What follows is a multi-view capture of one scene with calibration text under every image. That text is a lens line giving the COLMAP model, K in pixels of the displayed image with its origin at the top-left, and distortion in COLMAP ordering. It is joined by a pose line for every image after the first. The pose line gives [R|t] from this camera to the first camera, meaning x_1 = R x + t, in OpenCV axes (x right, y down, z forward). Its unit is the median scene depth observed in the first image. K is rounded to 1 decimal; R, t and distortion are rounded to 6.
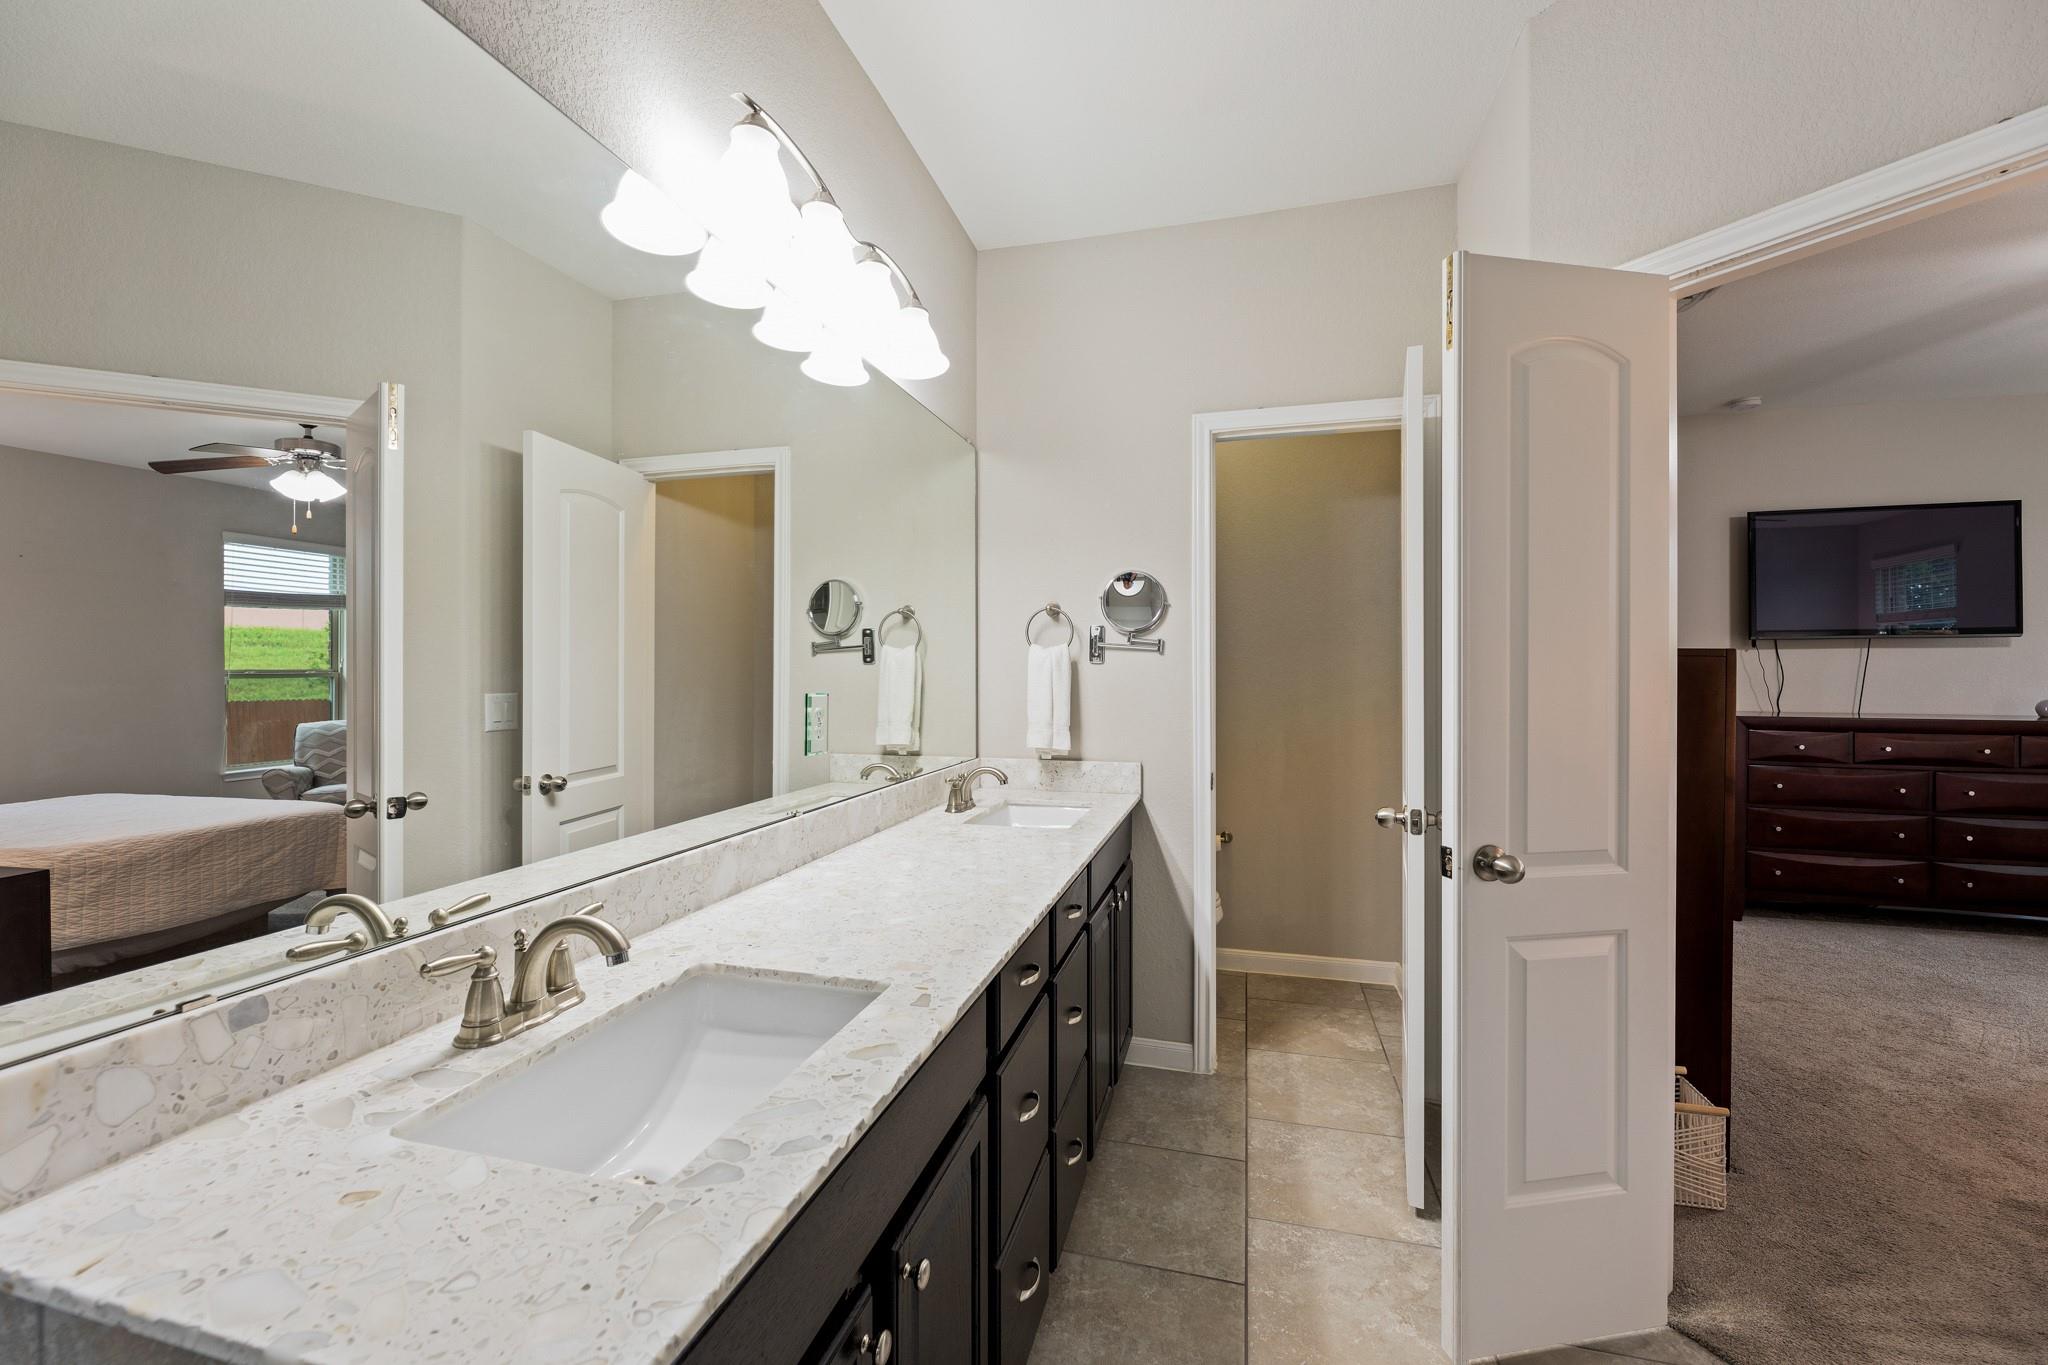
lens RADIAL K [[835.4, 0, 1030.1], [0, 835.4, 676.5], [0, 0, 1]] dist [-0.001944, 0.001178]
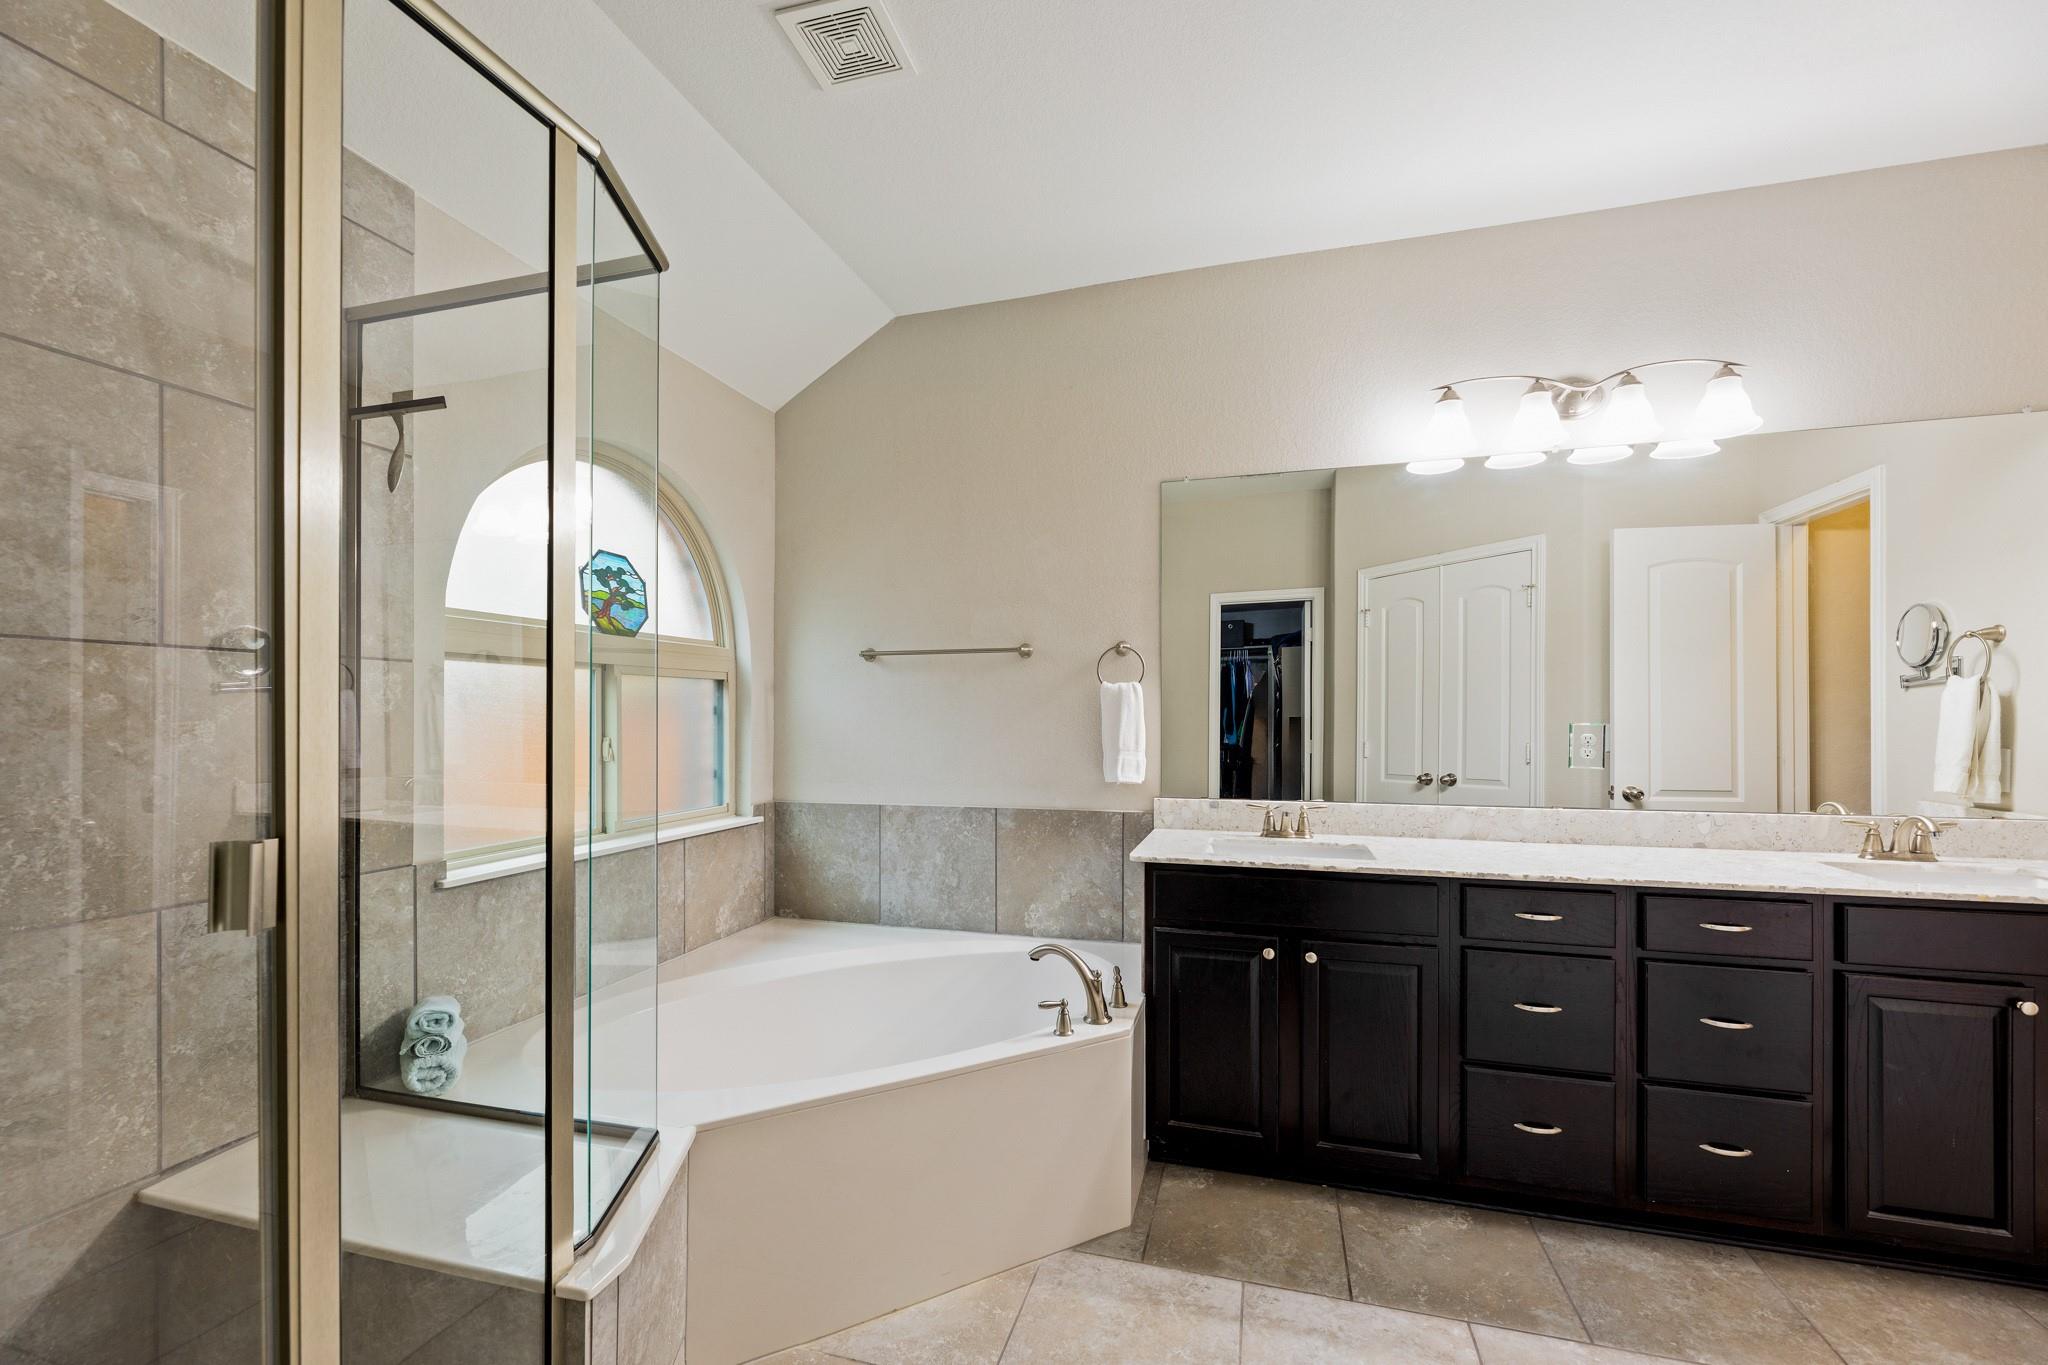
lens RADIAL K [[835.4, 0, 1021.6], [0, 835.4, 707.1], [0, 0, 1]] dist [-0.001552, -0.000187]
pose [[-0.026252, -0.006359, -0.999635, 1.444845], [-0.001442, 0.999979, -0.006323, 0.003374], [0.999654, 0.001276, -0.026261, 0.143675]]
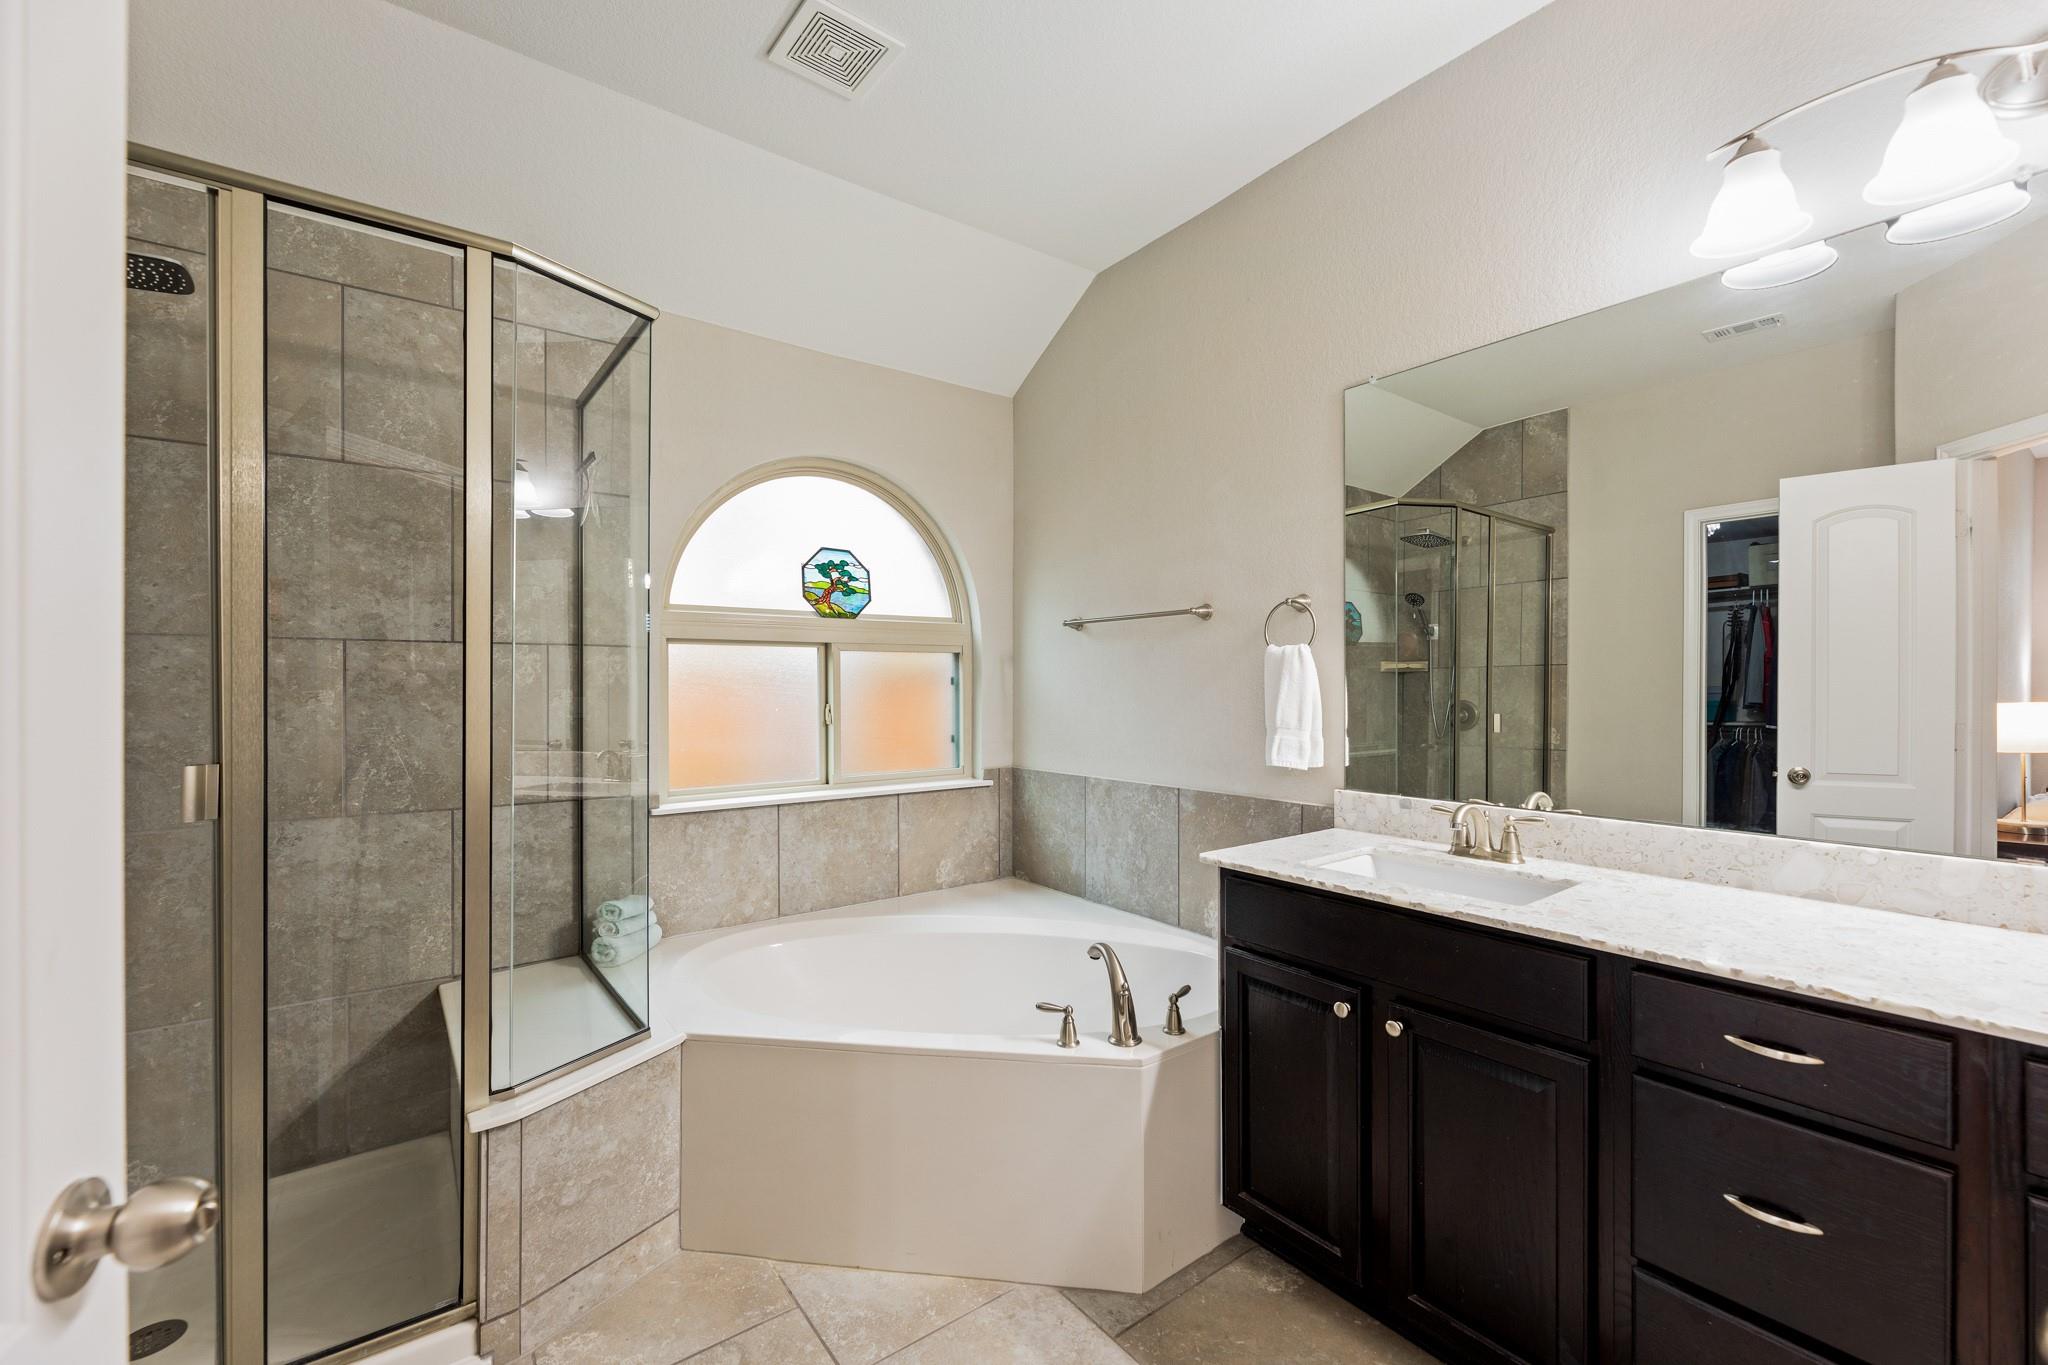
lens RADIAL K [[835.4, 0, 1030.1], [0, 835.4, 676.5], [0, 0, 1]] dist [-0.001944, 0.001178]
pose [[-0.613422, -0.003189, -0.789749, 1.049631], [0.002418, 0.999980, -0.005916, 0.001429], [0.789752, -0.005538, -0.613402, 0.915976]]
